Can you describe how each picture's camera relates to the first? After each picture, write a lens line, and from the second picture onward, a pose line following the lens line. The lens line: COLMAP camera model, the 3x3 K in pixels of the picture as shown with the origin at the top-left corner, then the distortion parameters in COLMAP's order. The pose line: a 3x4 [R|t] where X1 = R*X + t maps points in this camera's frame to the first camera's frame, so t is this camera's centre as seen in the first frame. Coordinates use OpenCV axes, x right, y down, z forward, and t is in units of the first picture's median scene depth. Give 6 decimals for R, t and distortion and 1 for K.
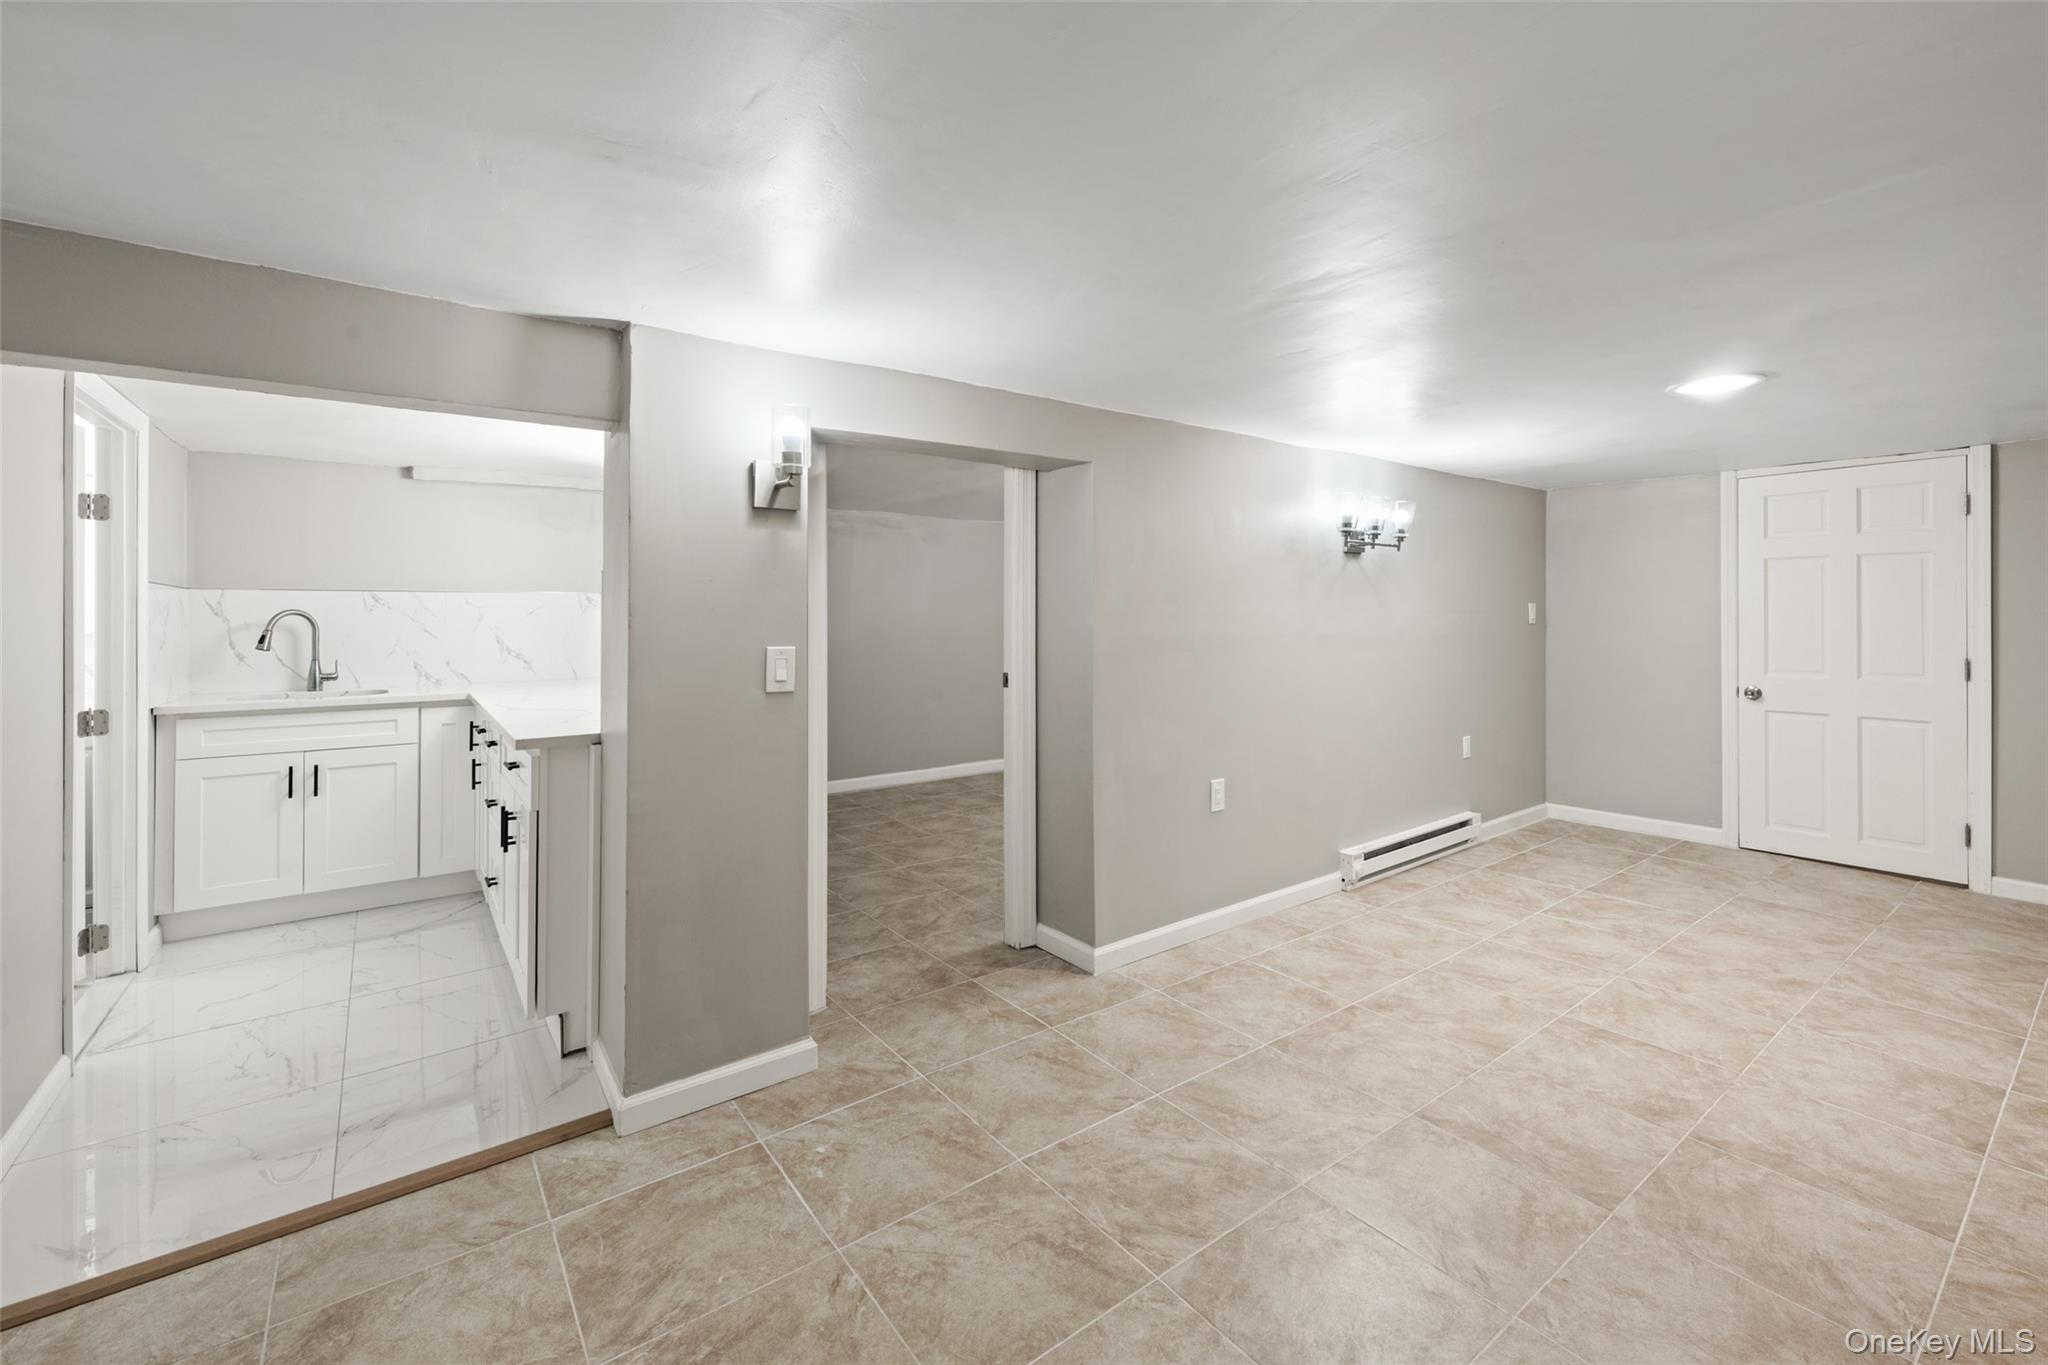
lens RADIAL K [[866.6, 0, 1034.2], [0, 866.6, 610.3], [0, 0, 1]] dist [-0.000670, 0.000120]
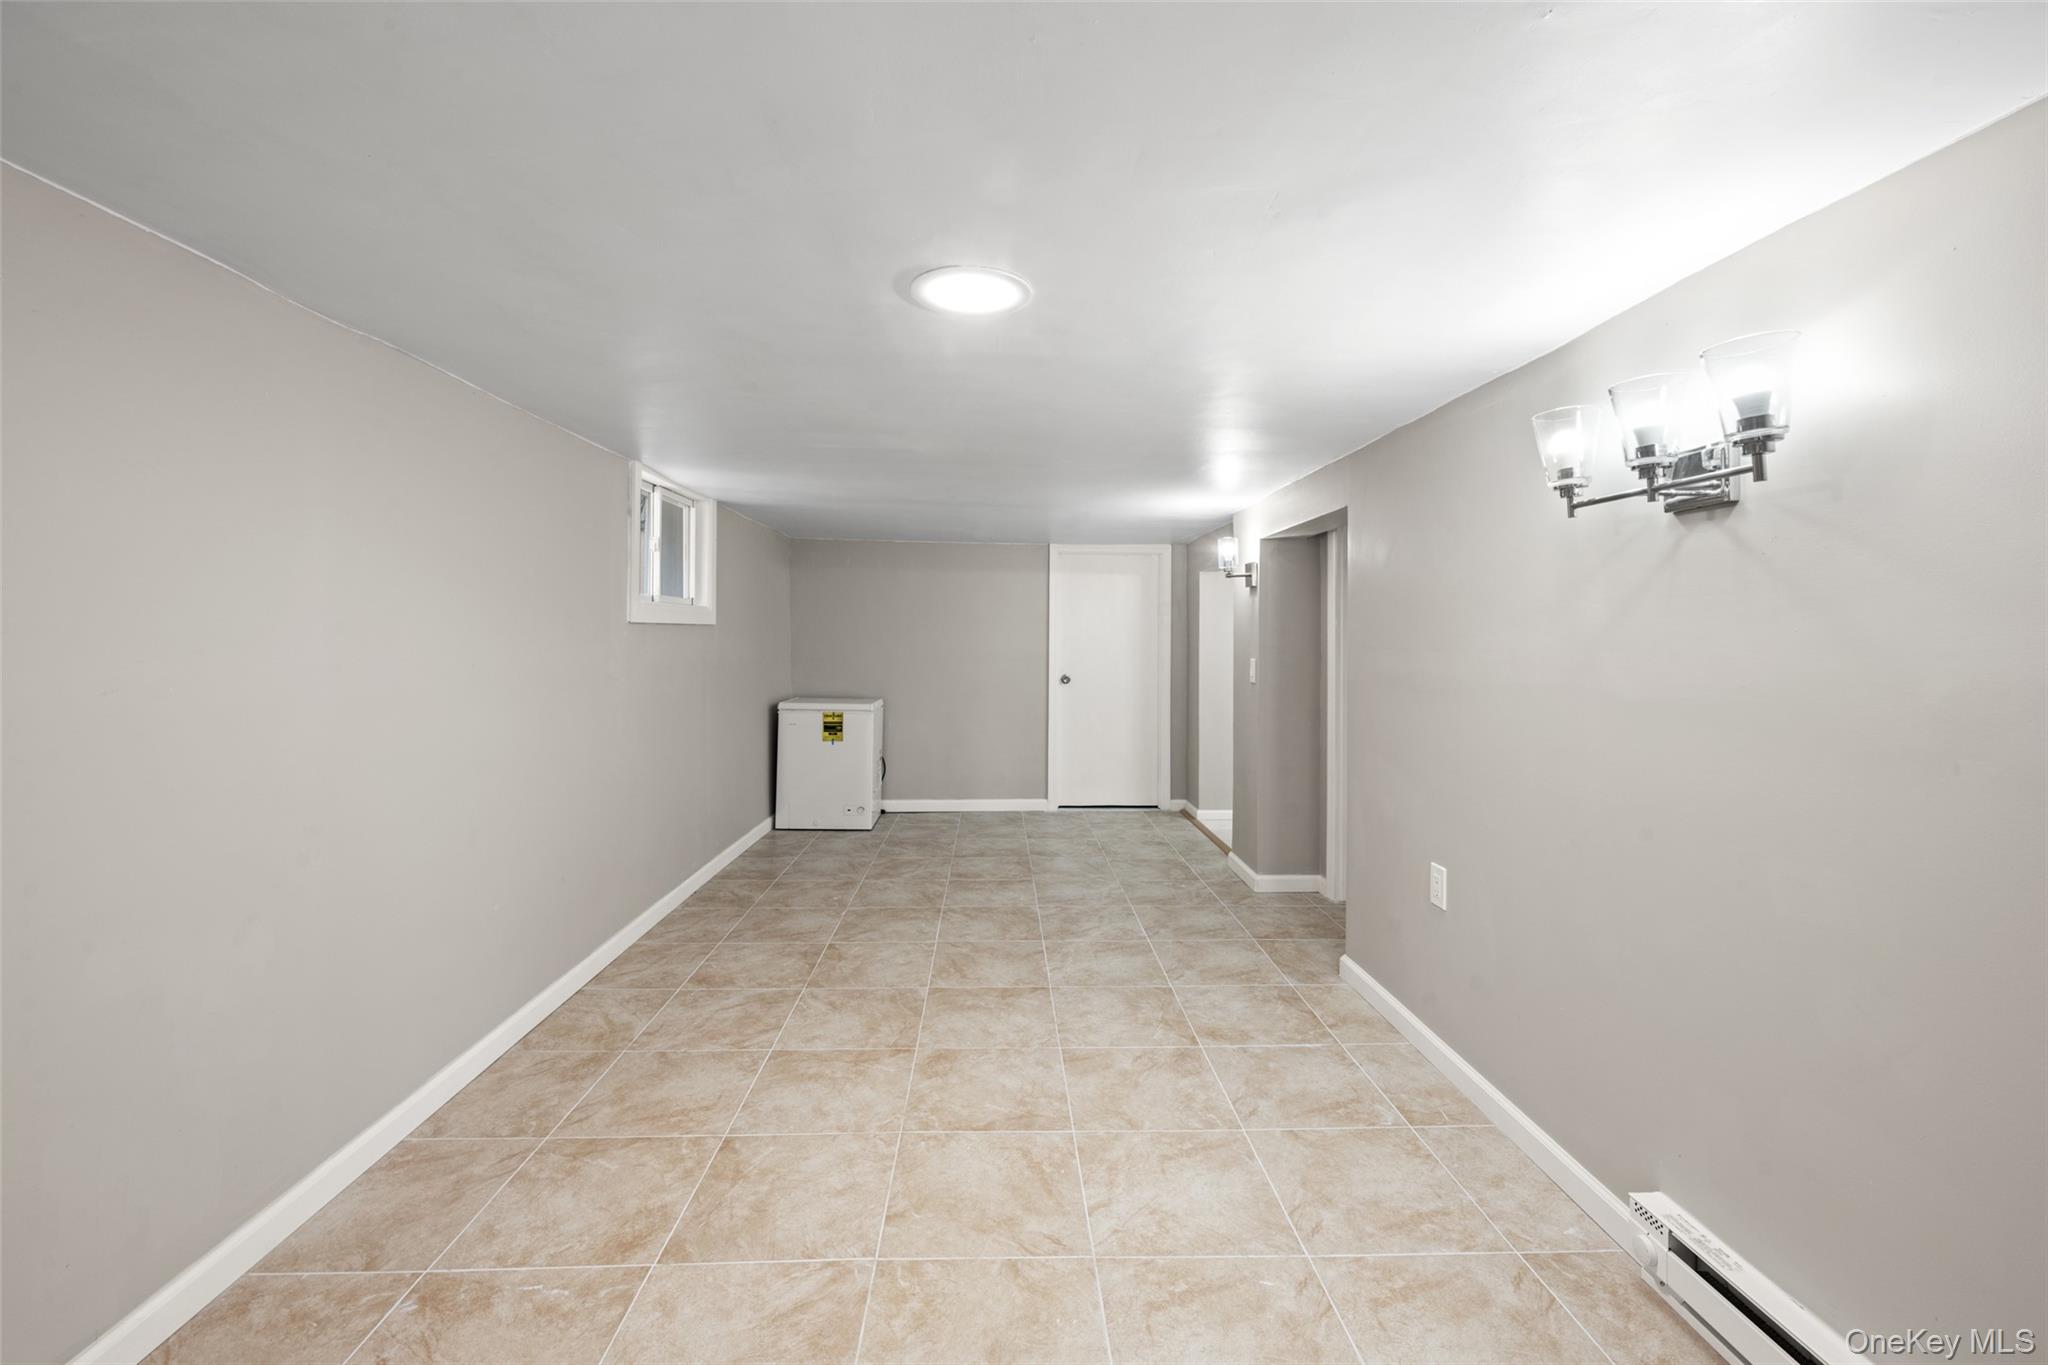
lens RADIAL K [[831.5, 0, 1026.2], [0, 831.5, 645.3], [0, 0, 1]] dist [-0.000953, -0.000071]
pose [[-0.572385, 0.009526, -0.819930, 1.411700], [-0.002725, 0.999905, 0.013519, -0.011697], [0.819980, 0.009973, -0.572305, 1.553279]]
